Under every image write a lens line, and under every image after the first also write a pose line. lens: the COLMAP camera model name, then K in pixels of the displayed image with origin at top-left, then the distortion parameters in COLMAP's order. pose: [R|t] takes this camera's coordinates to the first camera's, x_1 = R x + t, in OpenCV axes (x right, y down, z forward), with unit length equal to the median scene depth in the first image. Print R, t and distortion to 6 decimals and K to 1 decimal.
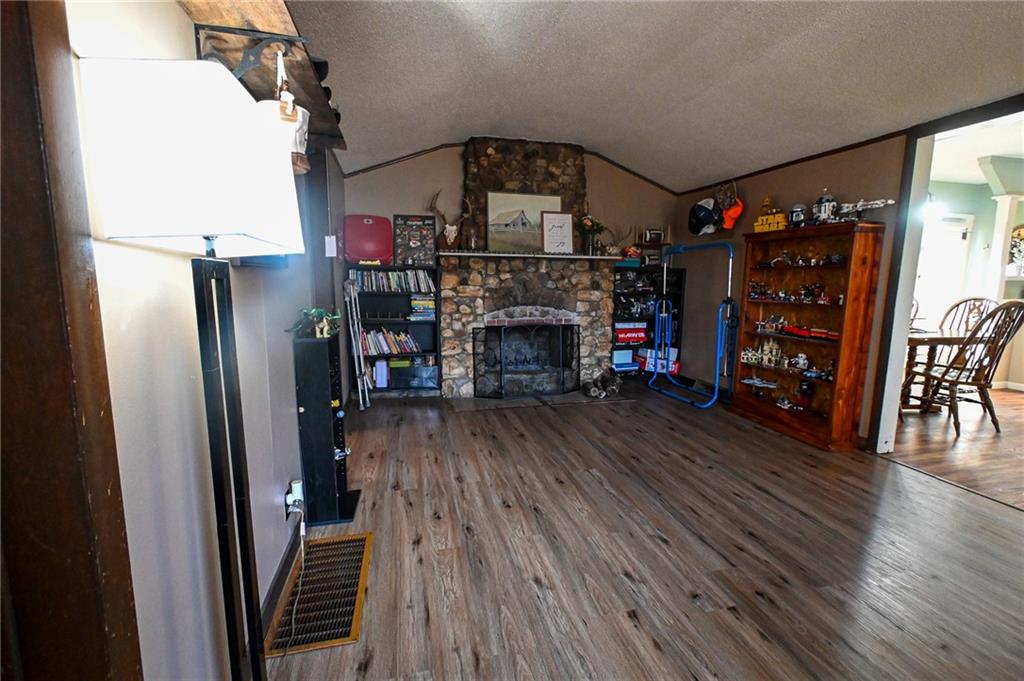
lens RADIAL K [[452.4, 0, 512.6], [0, 452.4, 344.0], [0, 0, 1]] dist [-0.002581, -0.000569]
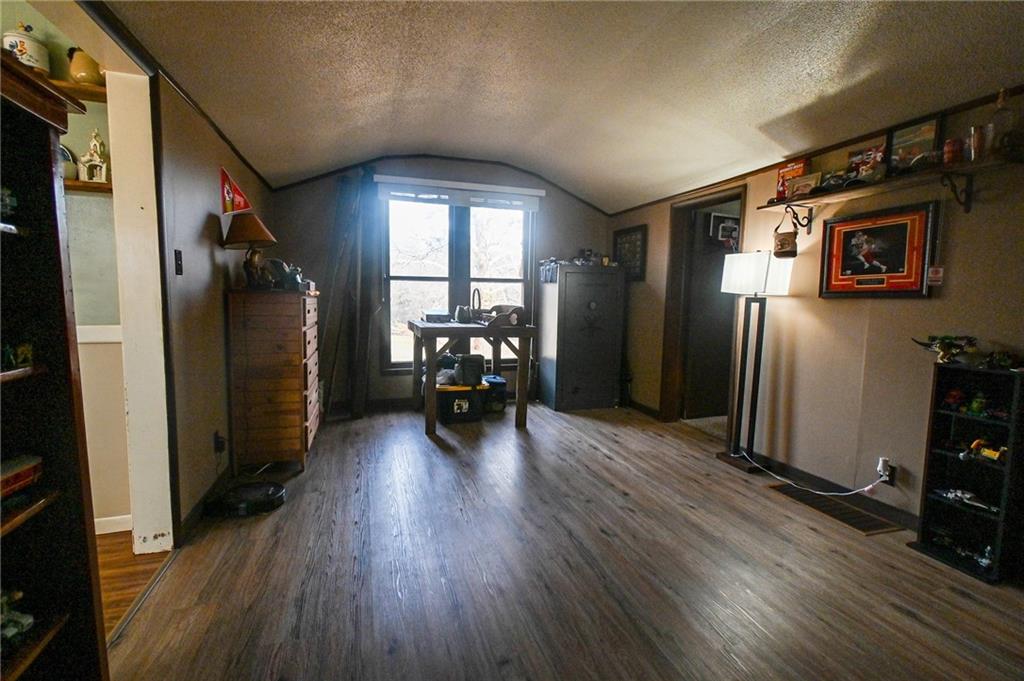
lens RADIAL K [[452.4, 0, 509.3], [0, 452.4, 338.2], [0, 0, 1]] dist [-0.002581, -0.000569]
pose [[-0.997074, -0.017015, -0.074518, 0.741815], [-0.034167, 0.971303, 0.235379, -0.318961], [0.068375, 0.237237, -0.969043, 2.186854]]
